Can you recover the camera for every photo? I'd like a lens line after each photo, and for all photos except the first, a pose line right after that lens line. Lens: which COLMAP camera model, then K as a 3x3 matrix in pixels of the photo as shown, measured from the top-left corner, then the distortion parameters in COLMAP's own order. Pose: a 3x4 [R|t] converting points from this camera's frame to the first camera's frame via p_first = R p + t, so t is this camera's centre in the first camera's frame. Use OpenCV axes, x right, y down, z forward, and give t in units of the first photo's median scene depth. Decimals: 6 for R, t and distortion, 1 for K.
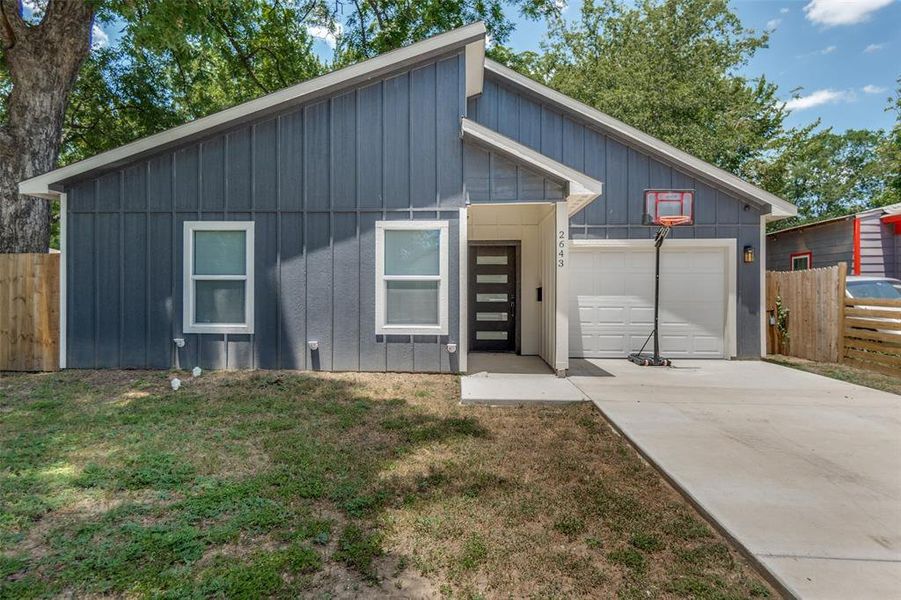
lens RADIAL K [[390.8, 0, 447.5], [0, 390.8, 300.4], [0, 0, 1]] dist [-0.005422, 0.001224]
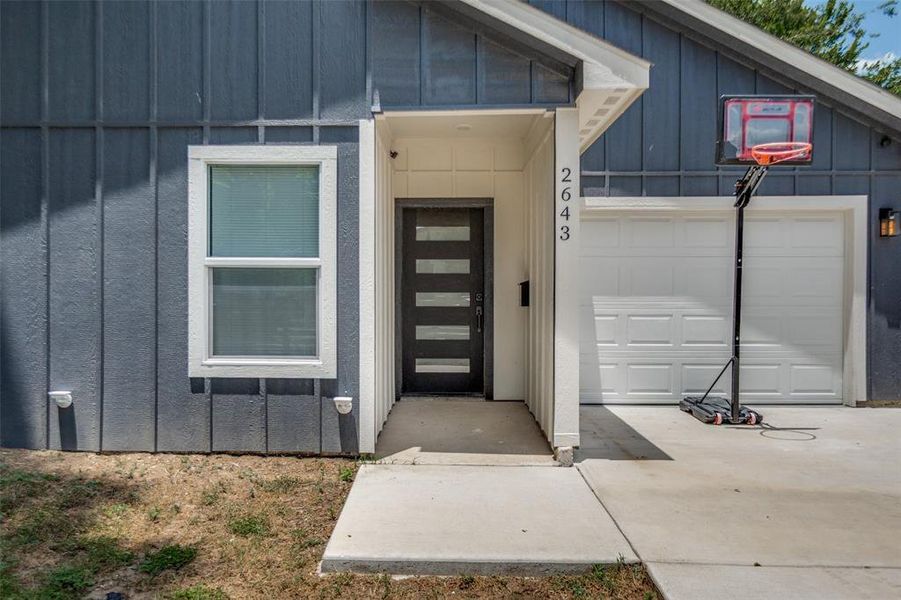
lens RADIAL K [[390.8, 0, 454.2], [0, 390.8, 291.2], [0, 0, 1]] dist [-0.005422, 0.001224]
pose [[0.999799, -0.000059, 0.020043, 0.138042], [0.000071, 1.000000, -0.000624, -0.020517], [-0.020043, 0.000625, 0.999799, 0.497875]]
